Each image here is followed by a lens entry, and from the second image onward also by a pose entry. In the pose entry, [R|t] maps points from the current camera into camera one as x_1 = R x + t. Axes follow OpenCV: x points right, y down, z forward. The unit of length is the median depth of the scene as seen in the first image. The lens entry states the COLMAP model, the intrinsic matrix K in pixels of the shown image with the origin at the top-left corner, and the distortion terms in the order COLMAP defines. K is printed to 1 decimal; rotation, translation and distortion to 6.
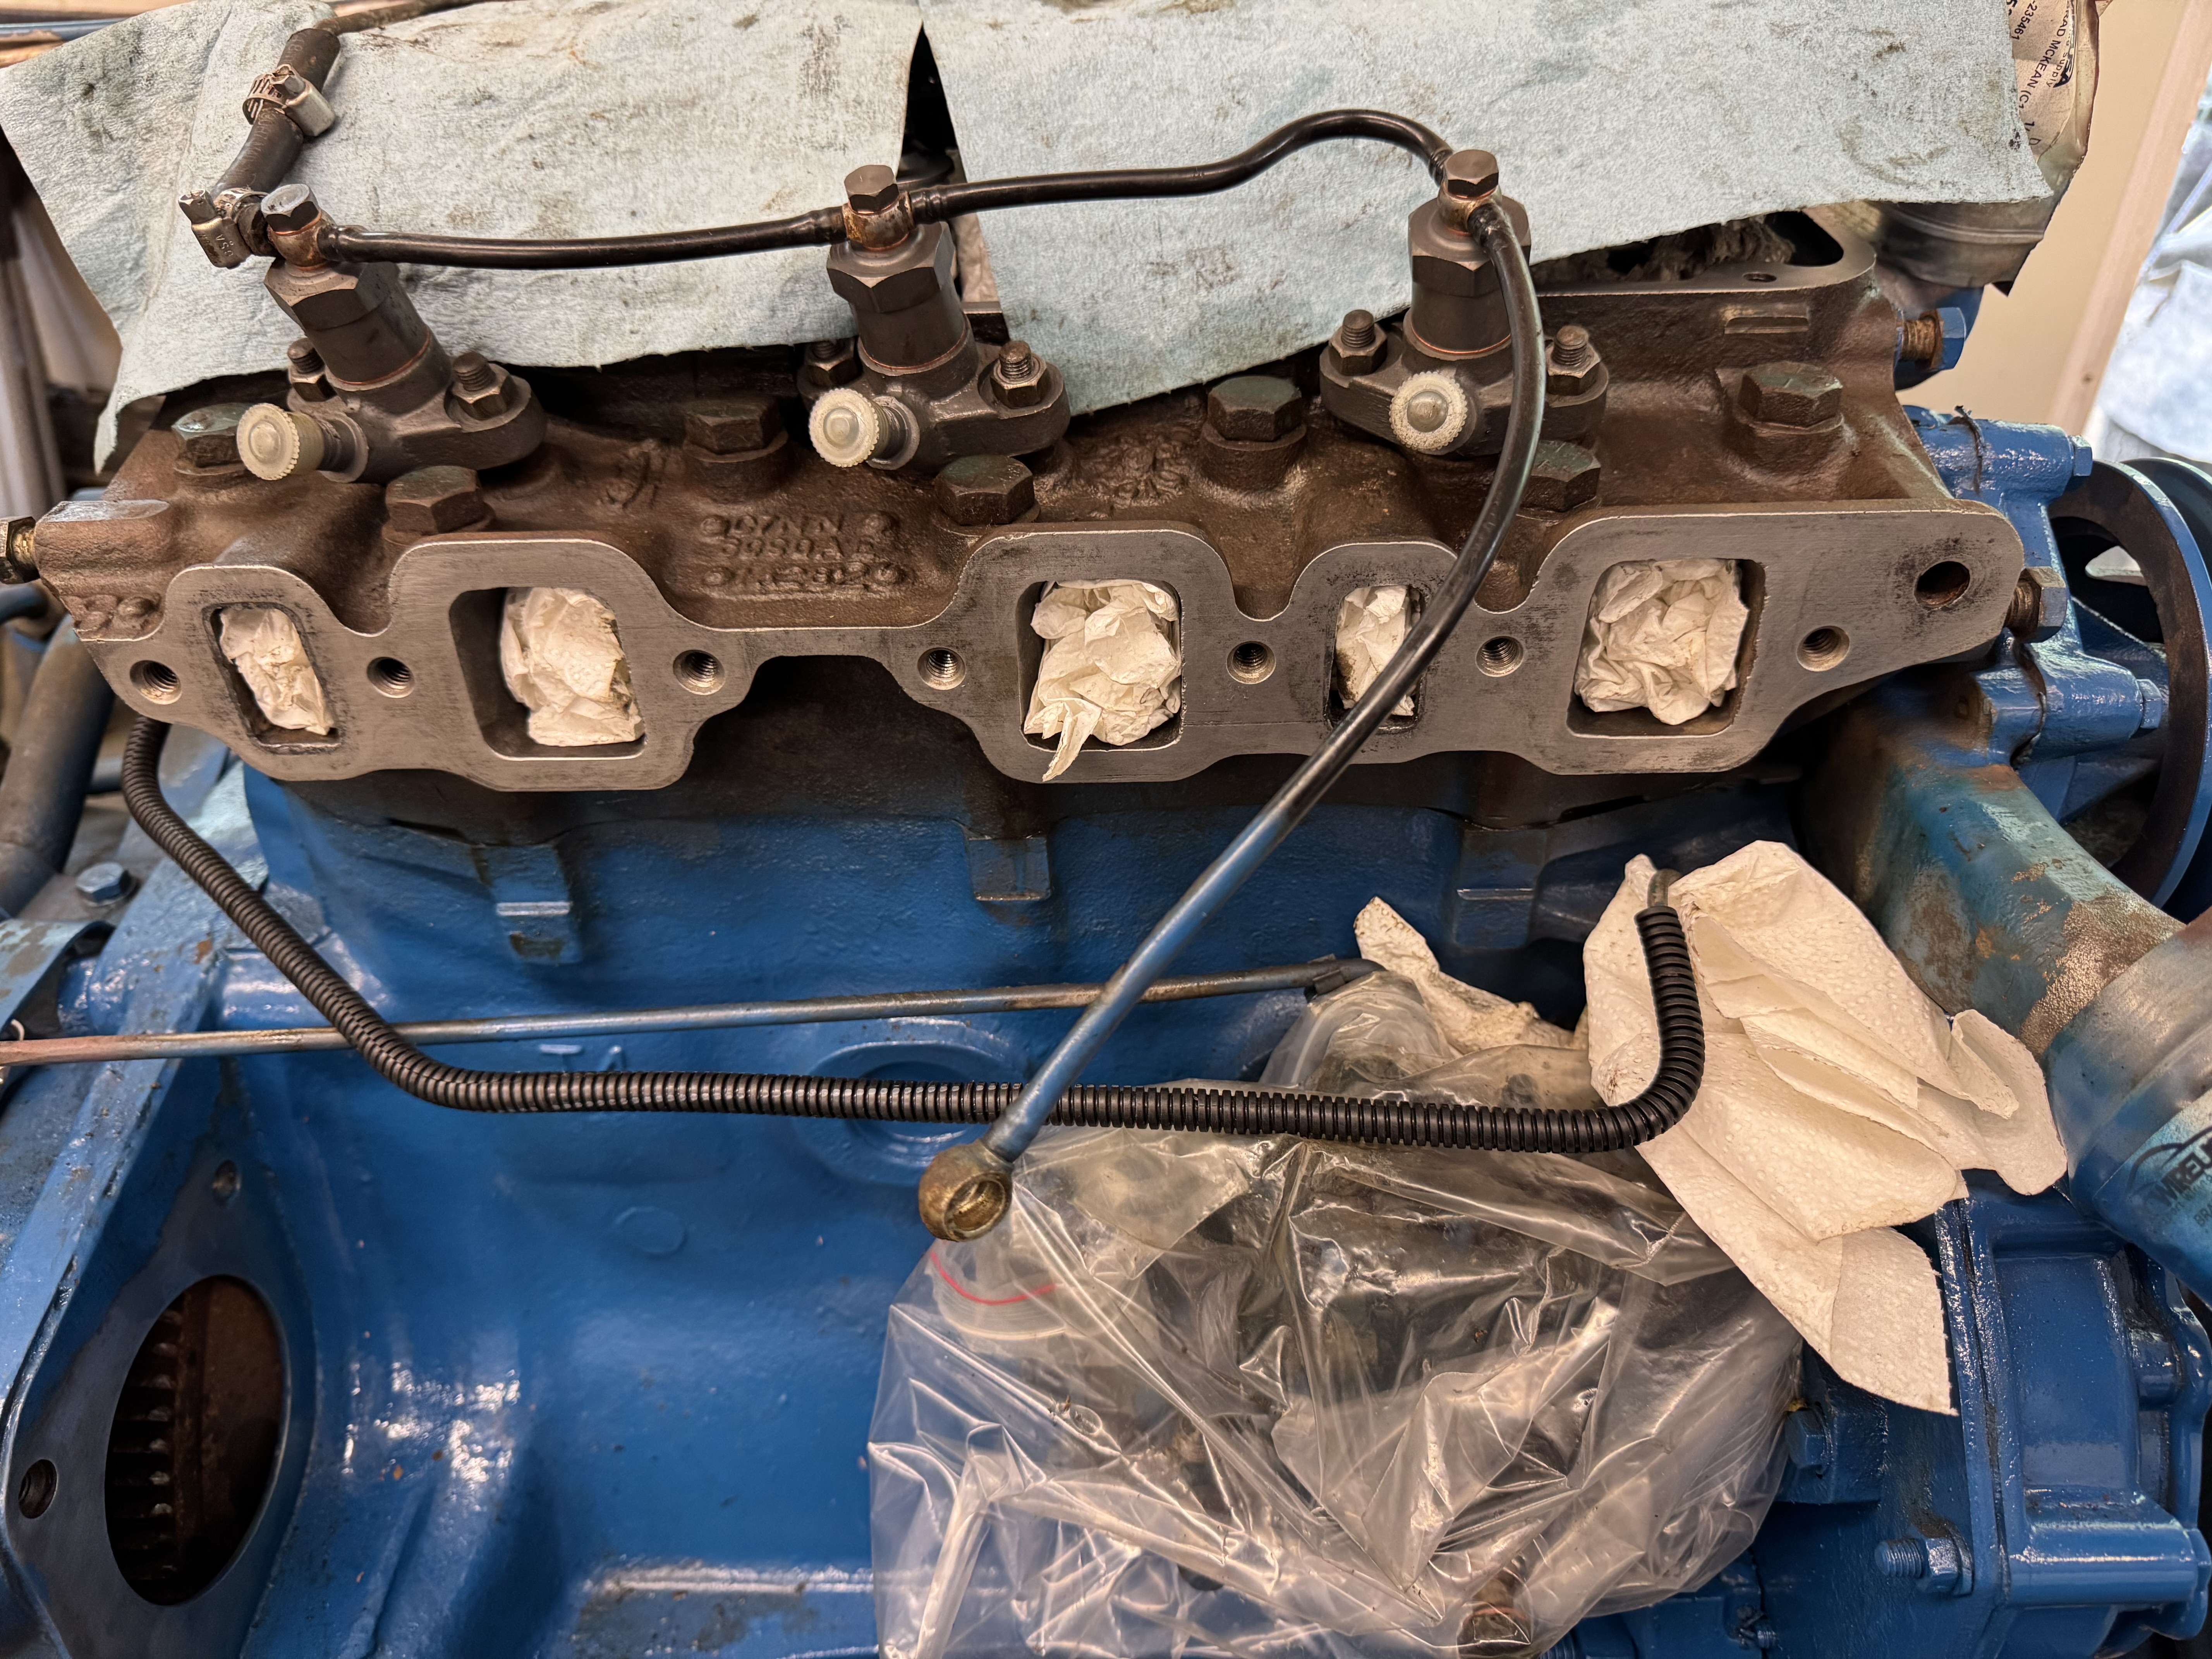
lens RADIAL K [[1747.5, 0, 1103.1], [0, 1747.5, 728.4], [0, 0, 1]] dist [-0.035201, 0.044645]
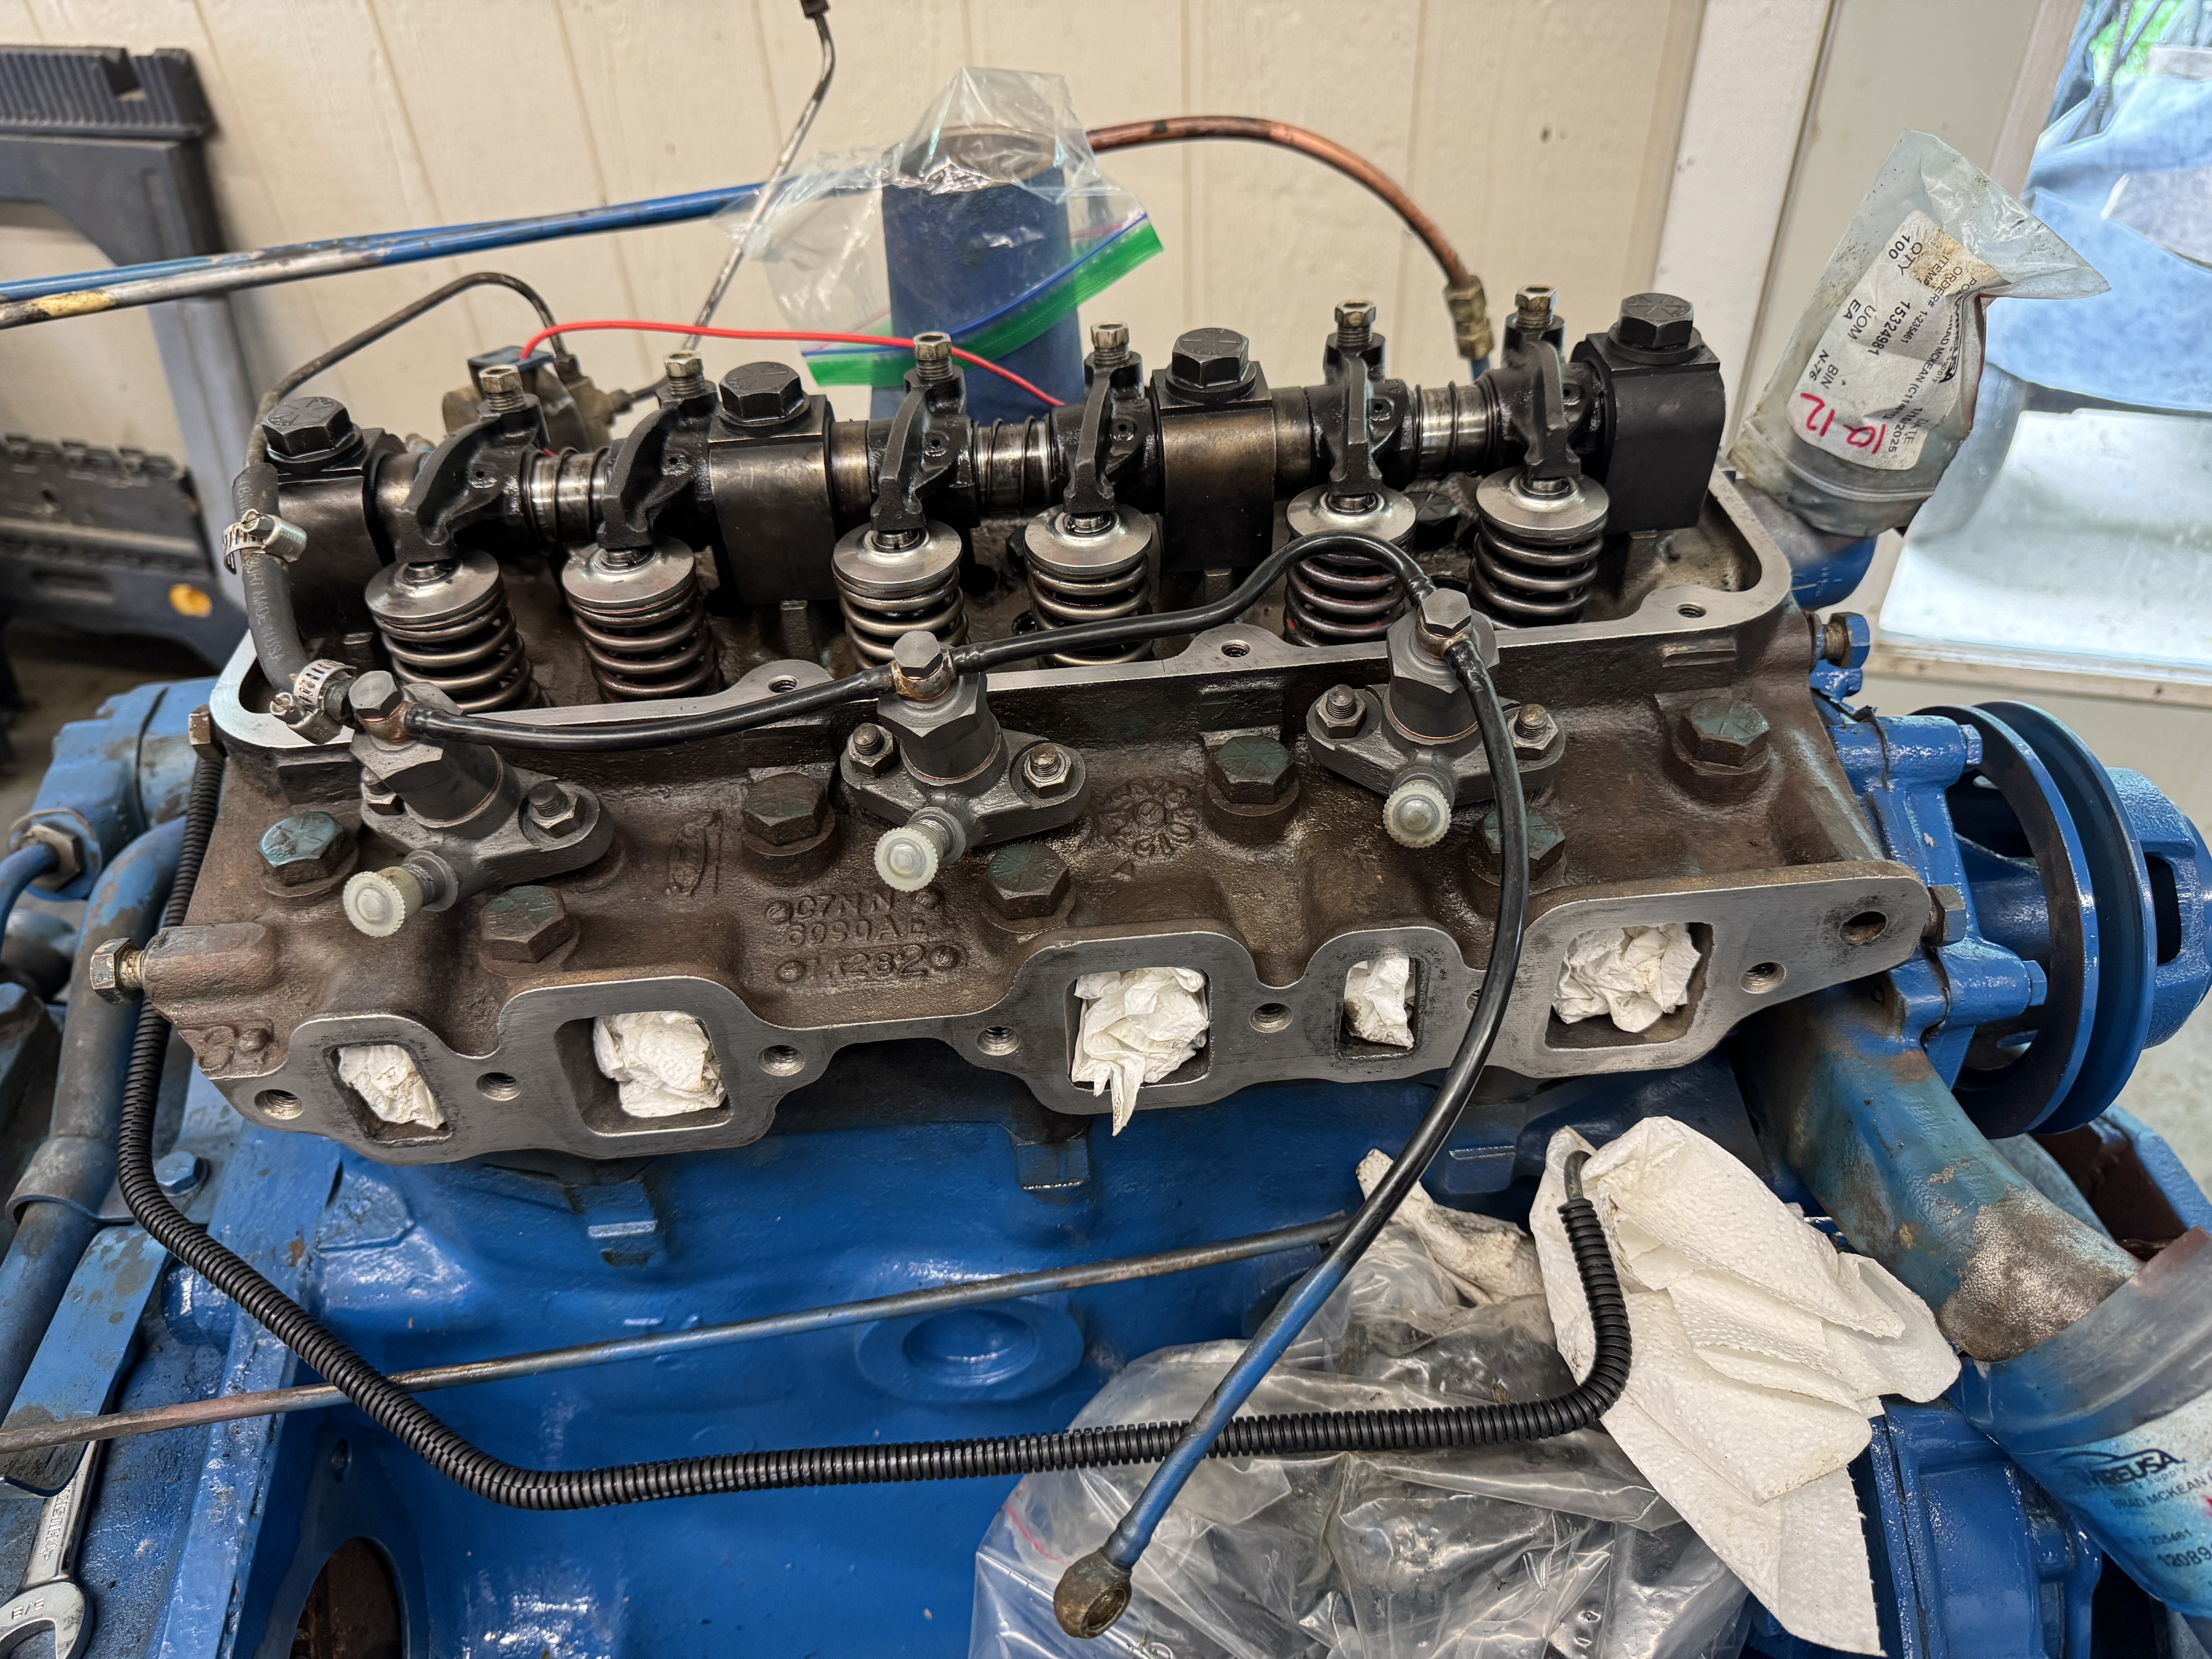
lens RADIAL K [[1719.5, 0, 1123.3], [0, 1719.5, 791.9], [0, 0, 1]] dist [0.013598, -0.026243]
pose [[0.995830, -0.068286, 0.060494, -0.066967], [0.063225, 0.994628, 0.081967, -0.274188], [-0.065767, -0.077801, 0.994797, -0.097814]]
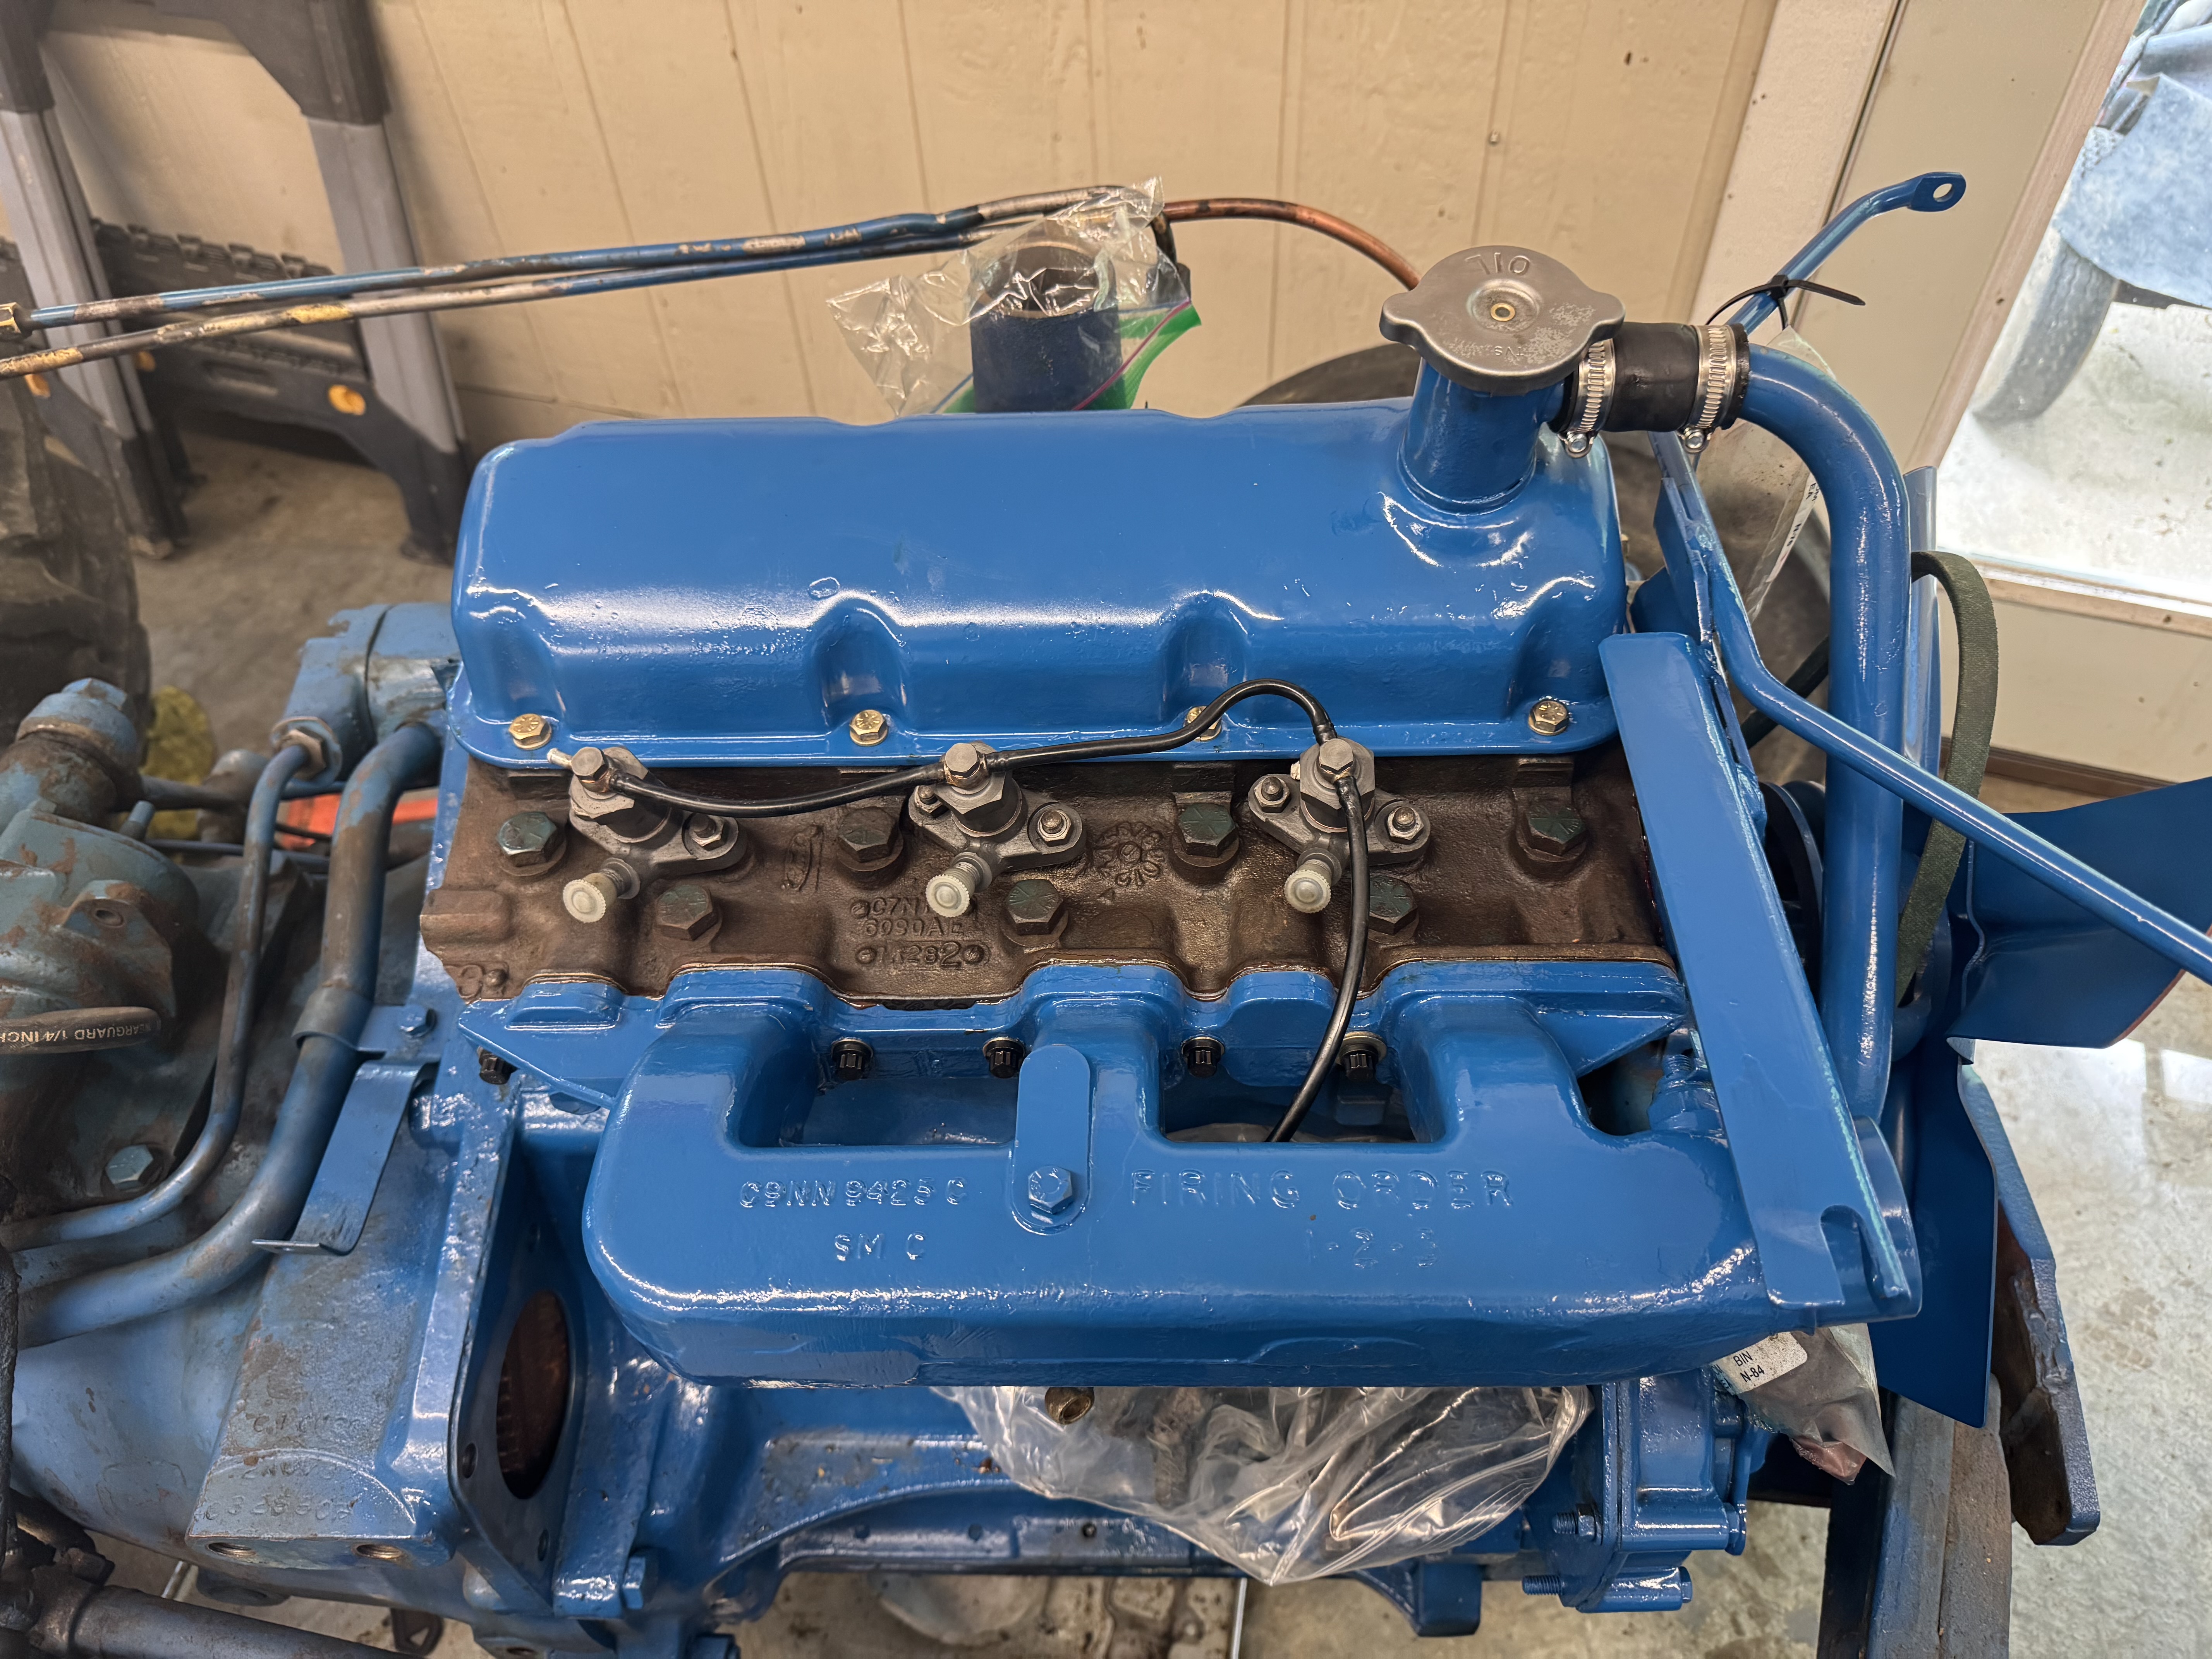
lens RADIAL K [[1623.0, 0, 1112.2], [0, 1623.0, 836.8], [0, 0, 1]] dist [0.060746, -0.063720]
pose [[0.999987, -0.003514, 0.003748, -0.001909], [0.002565, 0.973580, 0.228330, -0.523659], [-0.004452, -0.228317, 0.973577, -0.414675]]
